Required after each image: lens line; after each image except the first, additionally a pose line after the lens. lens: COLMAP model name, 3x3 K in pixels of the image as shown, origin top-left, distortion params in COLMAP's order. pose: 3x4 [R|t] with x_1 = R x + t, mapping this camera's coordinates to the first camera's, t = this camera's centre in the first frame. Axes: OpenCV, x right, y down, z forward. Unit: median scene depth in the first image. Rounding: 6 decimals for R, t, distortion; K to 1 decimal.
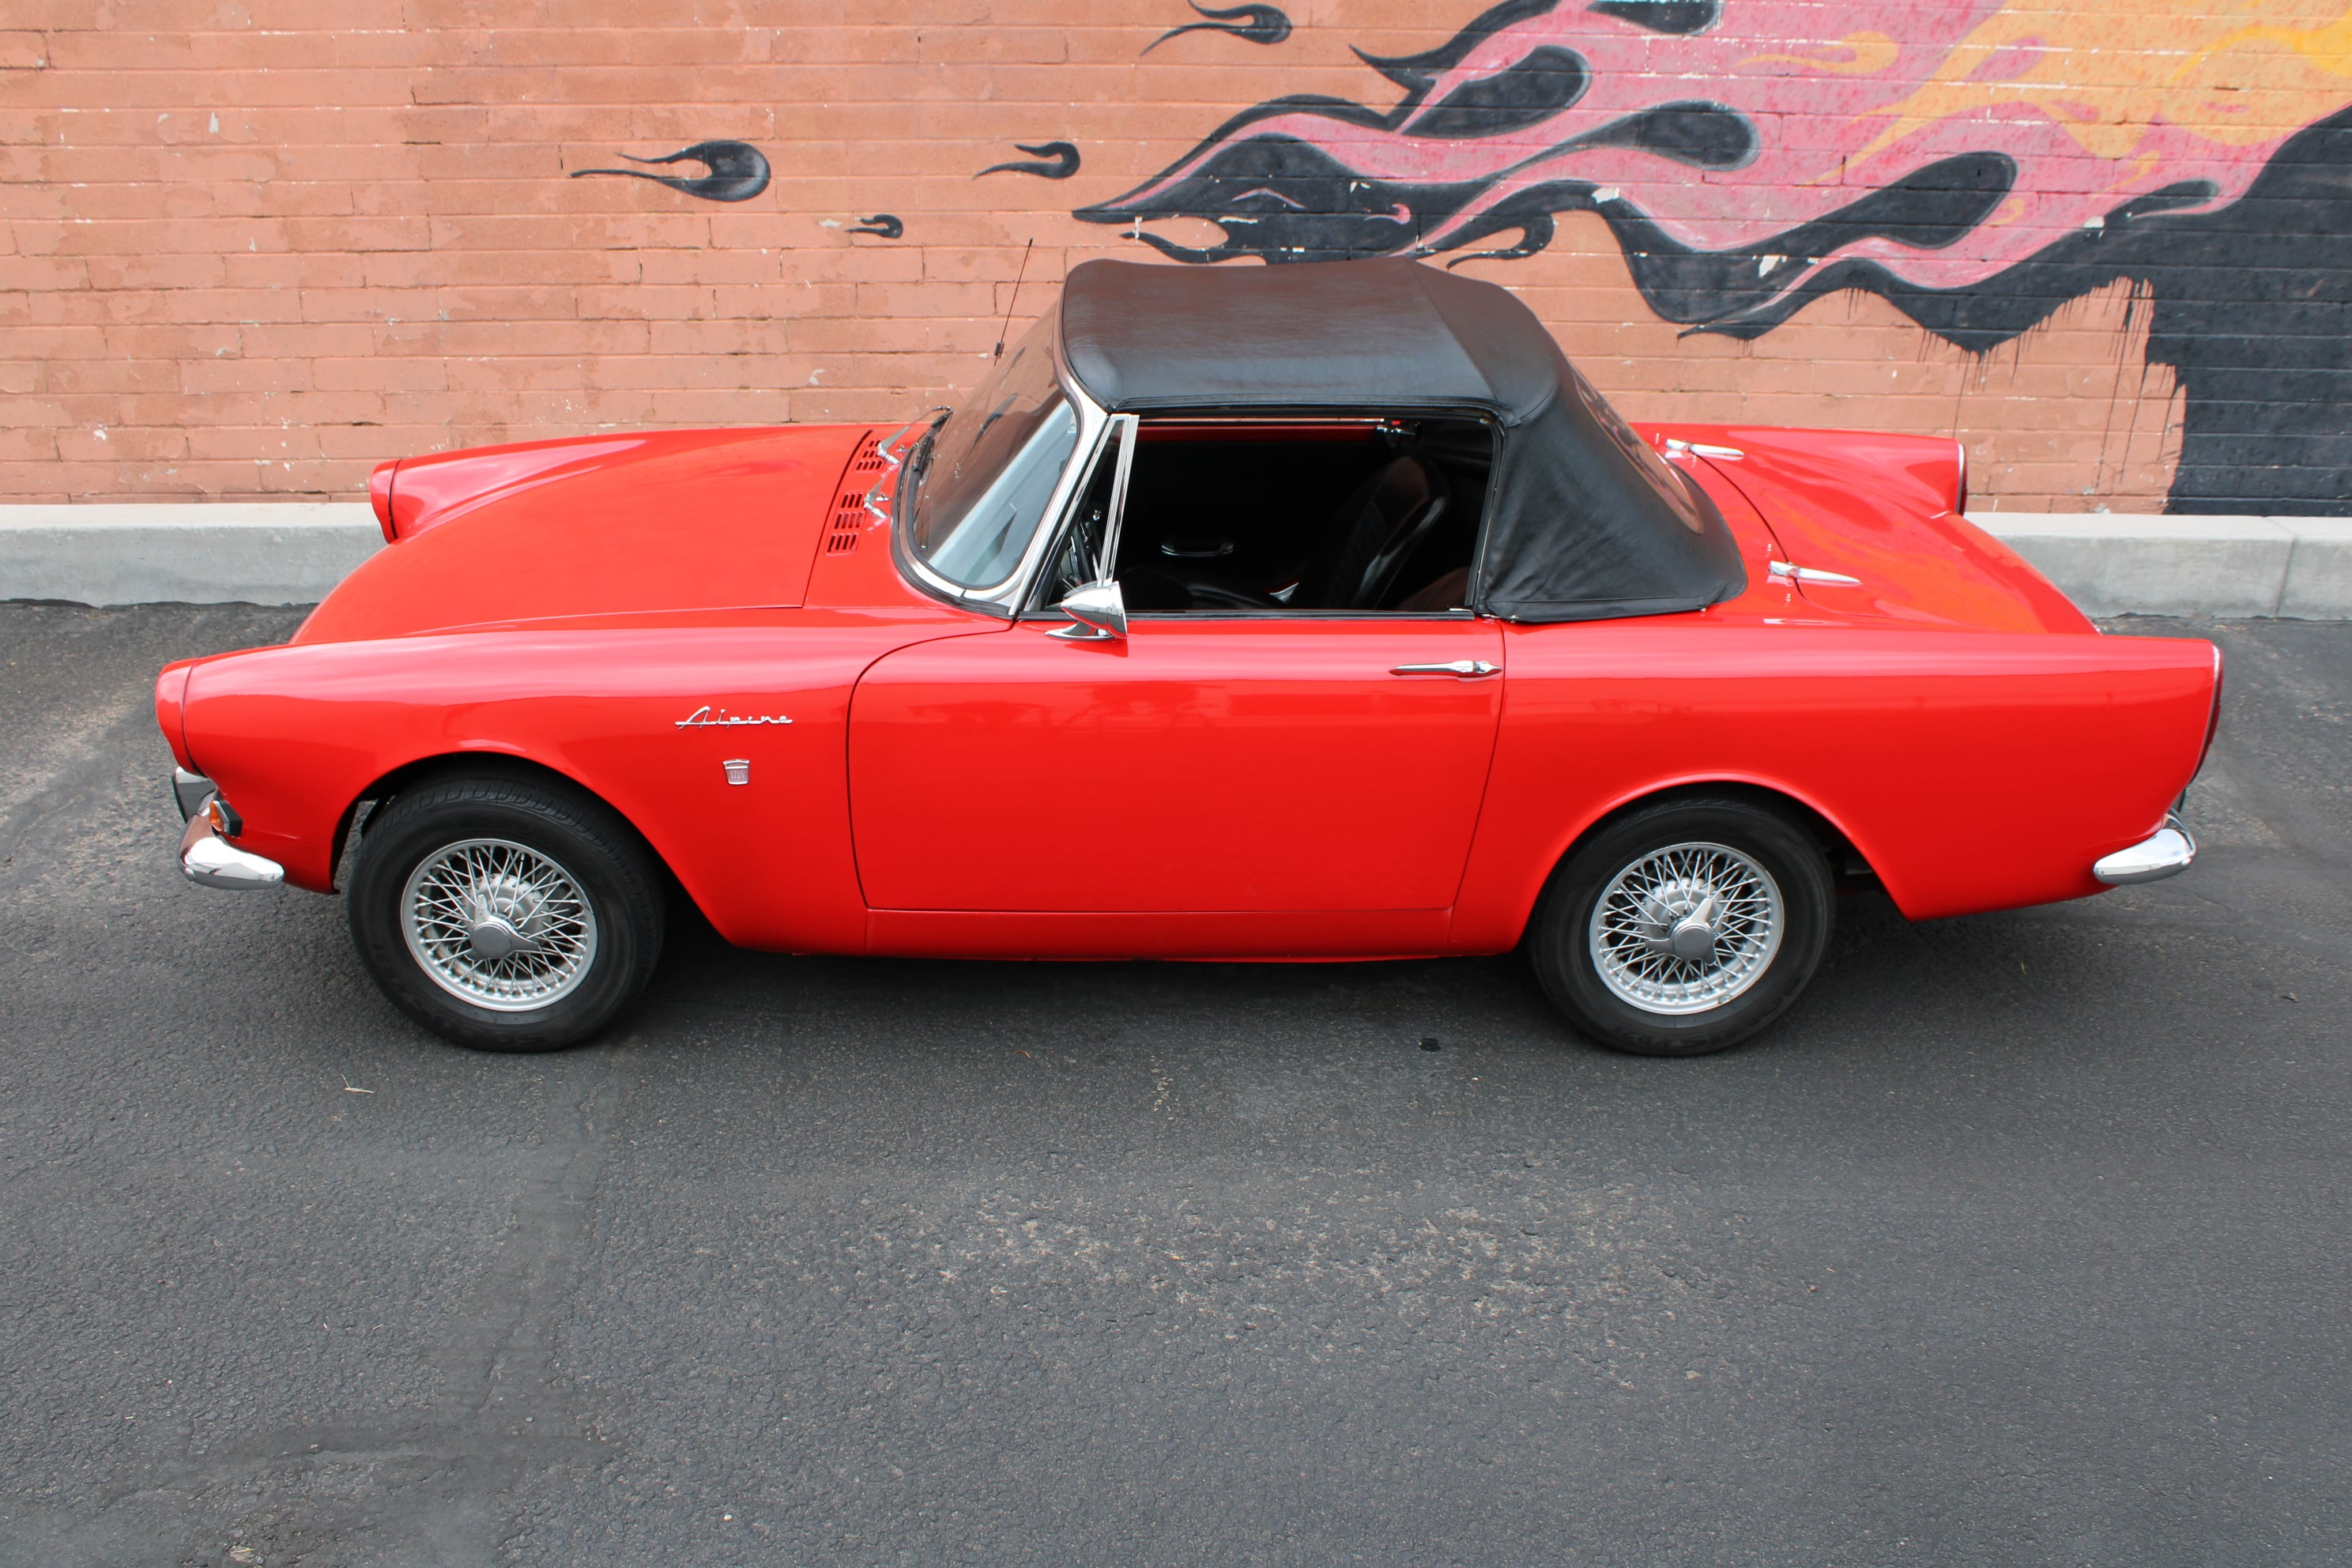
lens RADIAL K [[2151.0, 0, 1168.9], [0, 2151.0, 792.0], [0, 0, 1]] dist [-0.092935, 0.000000]
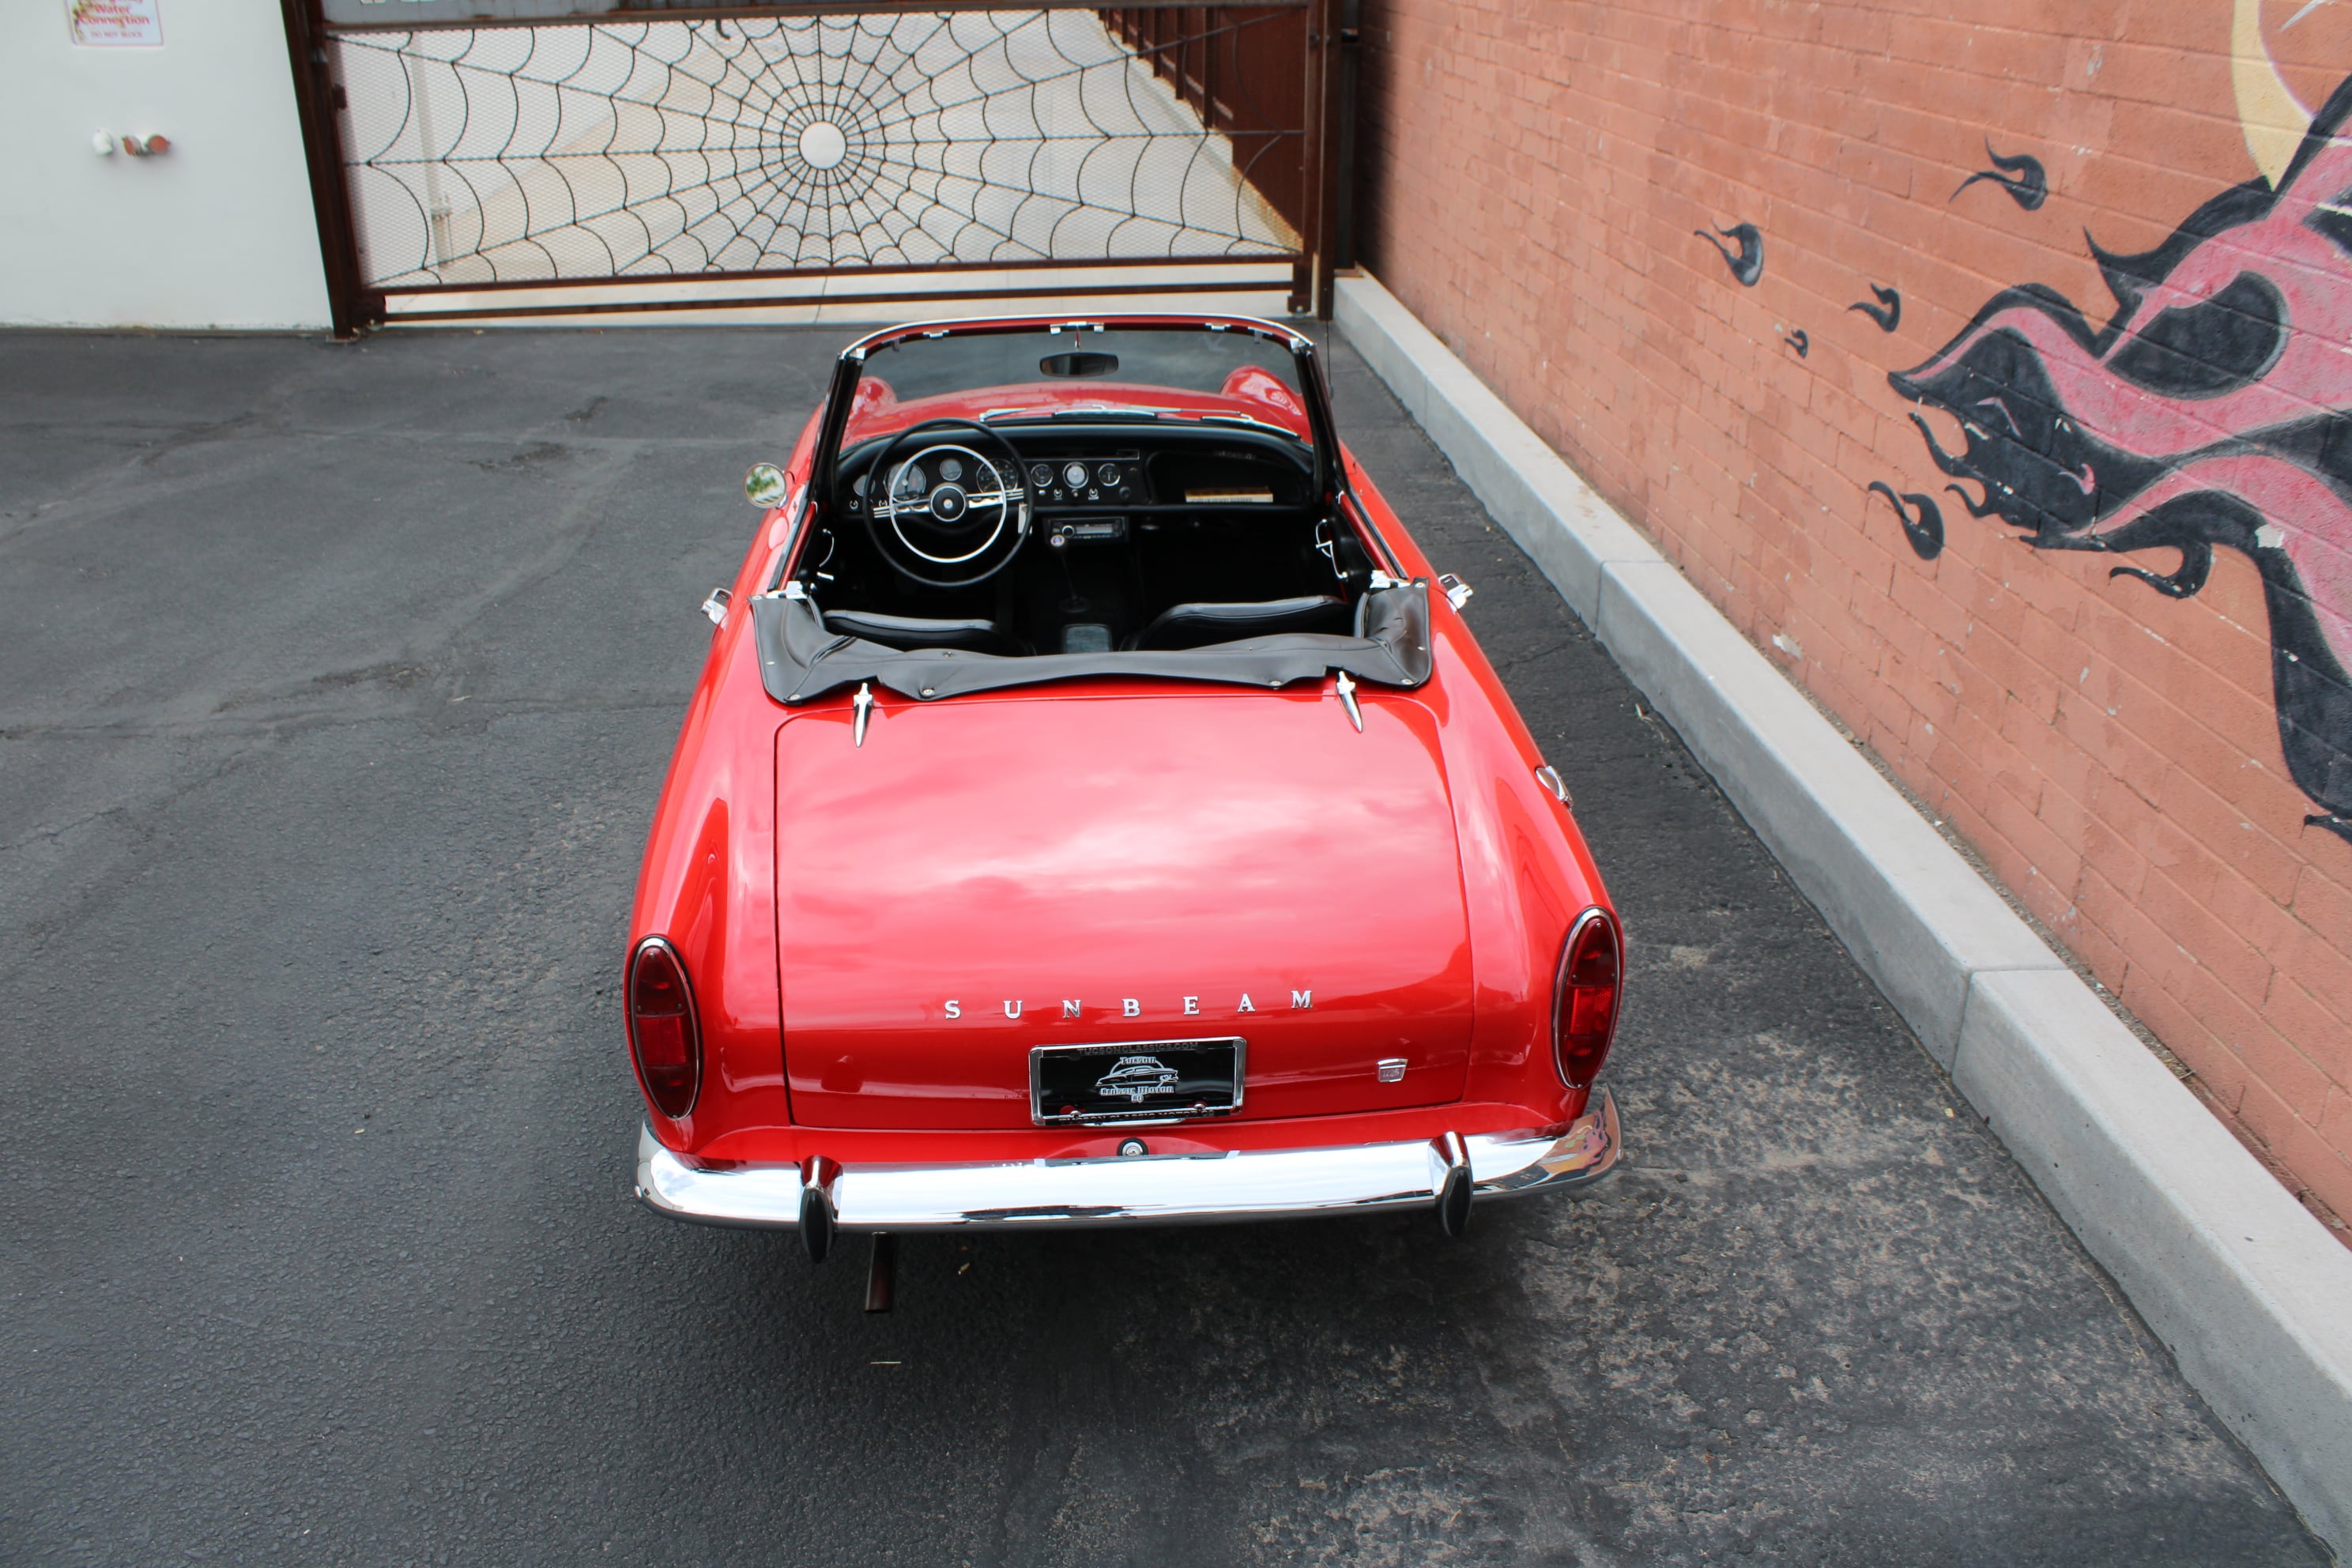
lens RADIAL K [[1970.8, 0, 1131.3], [0, 1970.8, 799.5], [0, 0, 1]] dist [-0.157055, 0.134265]
pose [[0.040436, 0.411317, -0.910595, 0.712444], [-0.428787, 0.830301, 0.356007, -0.274850], [0.902500, 0.376056, 0.209941, 0.635841]]
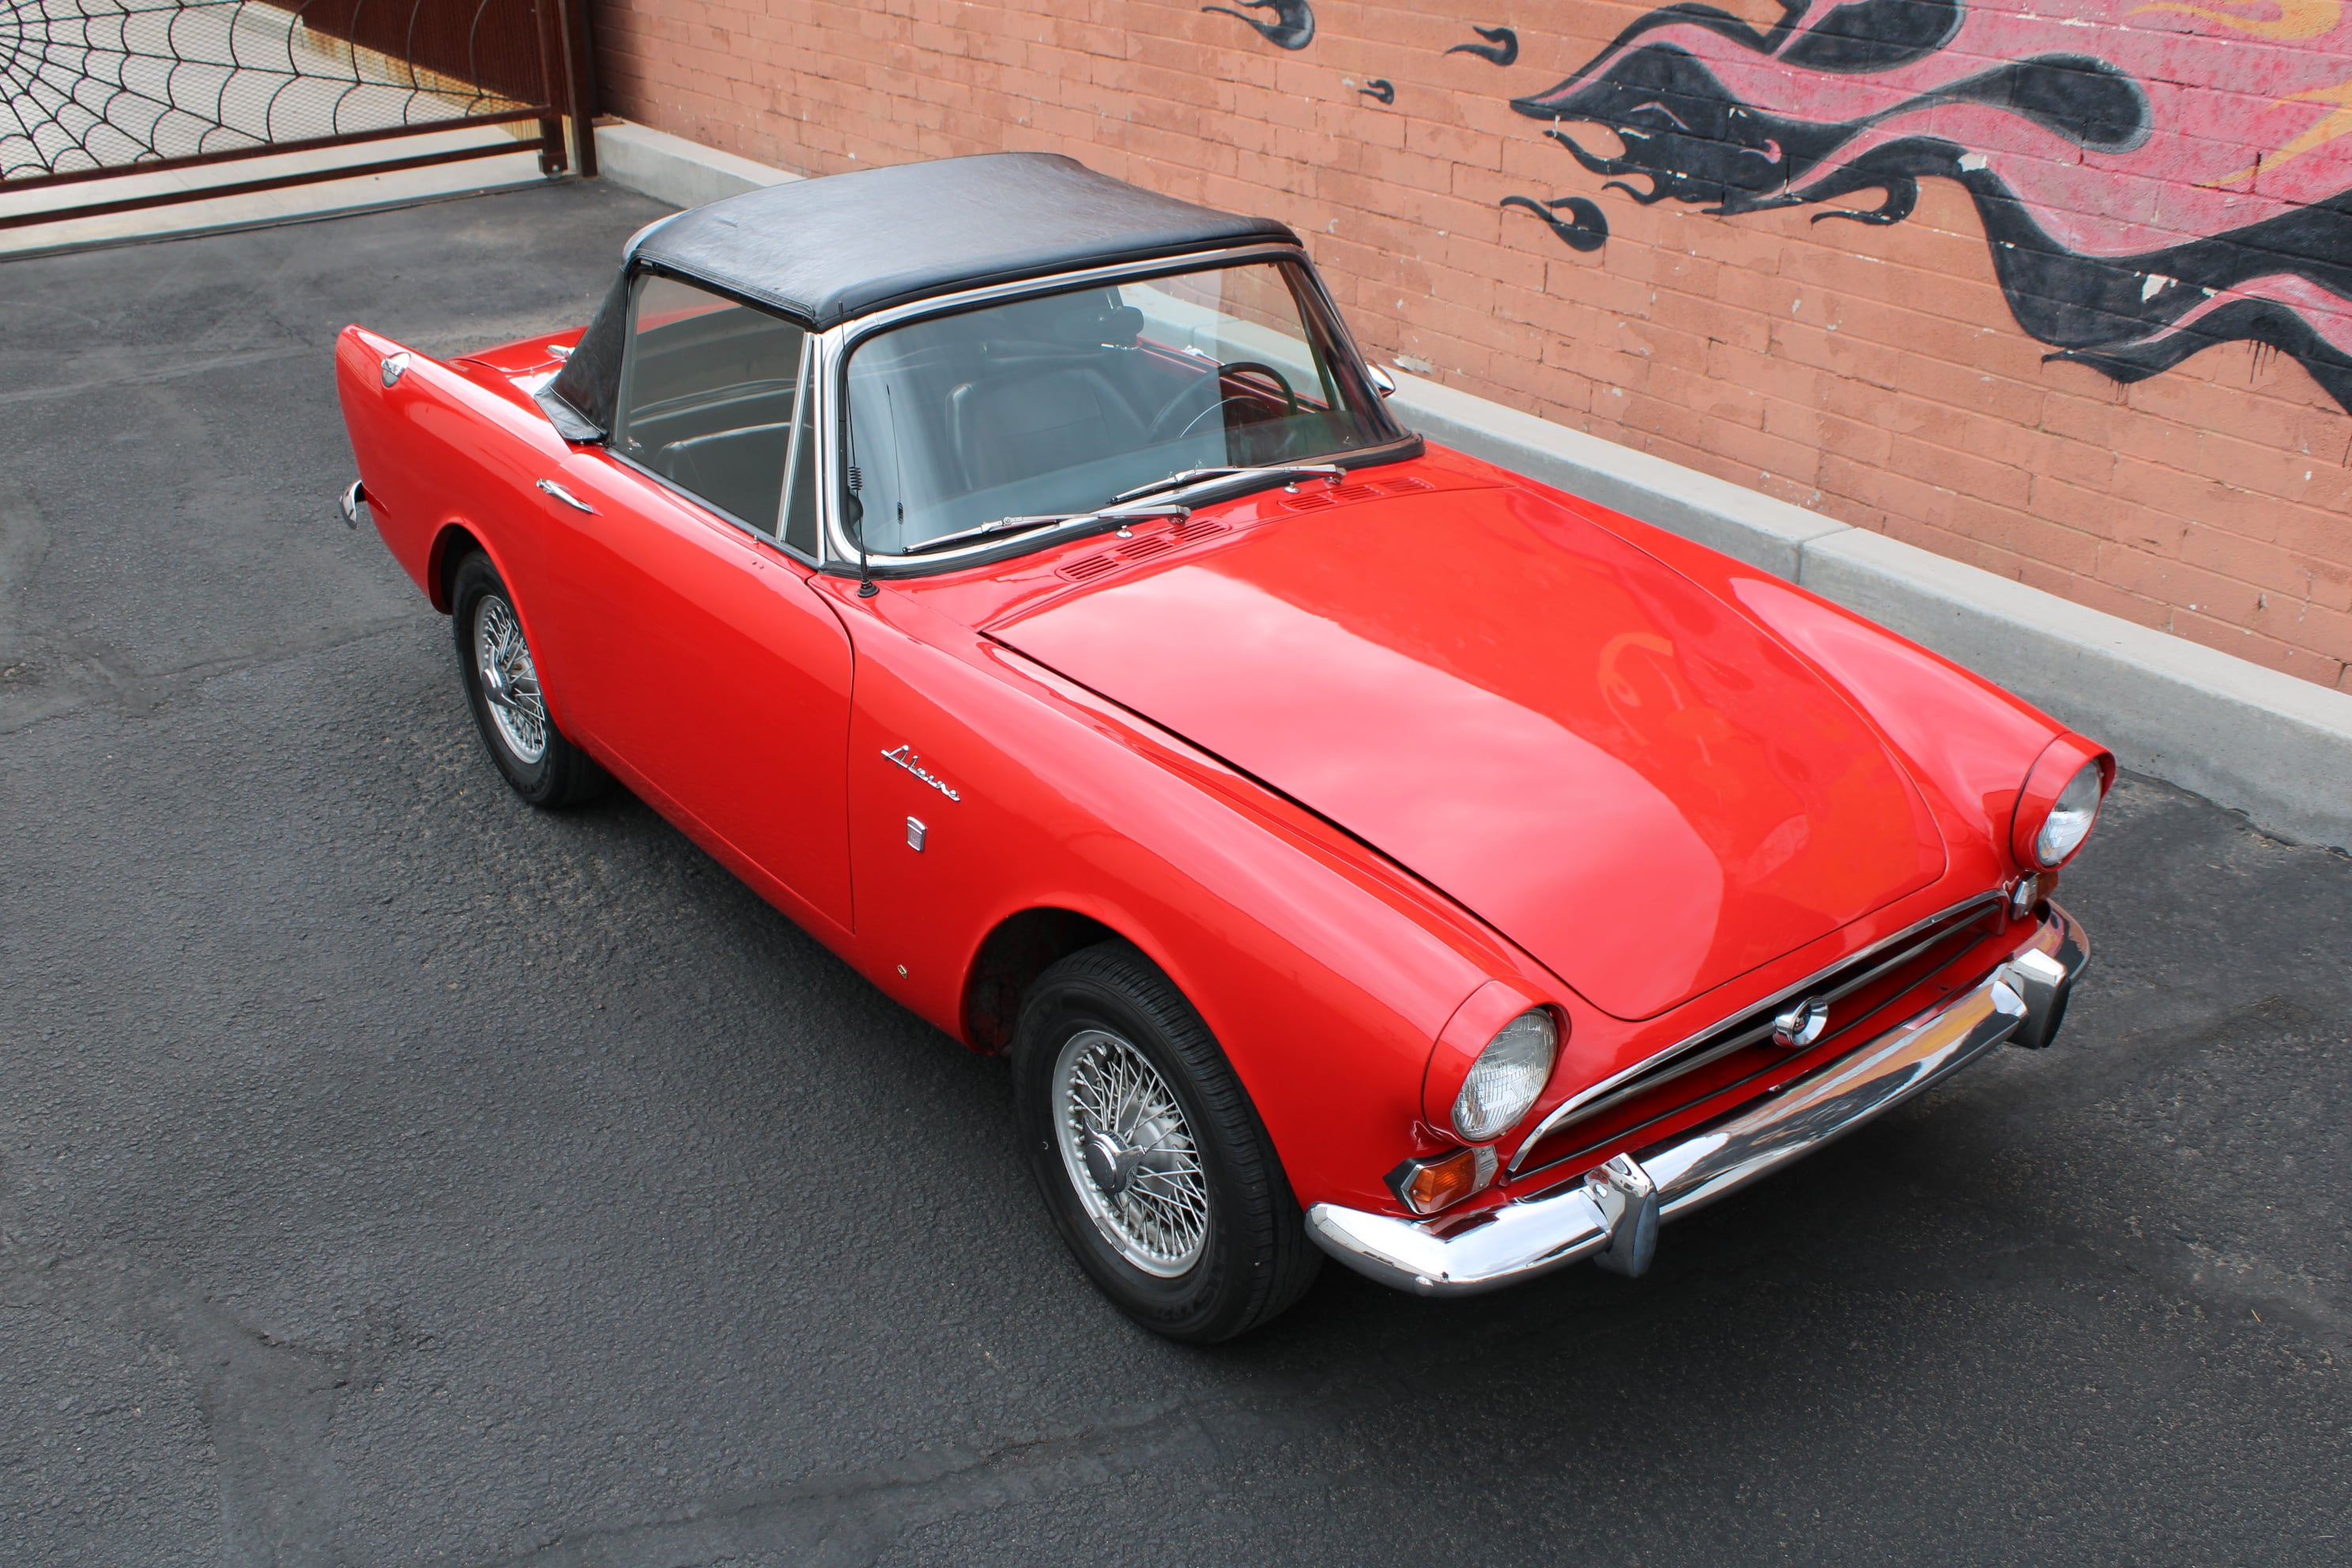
lens RADIAL K [[2287.6, 0, 1172.4], [0, 2287.6, 822.5], [0, 0, 1]] dist [-0.086653, 0.000000]
pose [[0.570038, 0.356289, -0.740348, 0.763257], [-0.343631, 0.921875, 0.179067, -0.098422], [0.746308, 0.152332, 0.647935, 0.258957]]
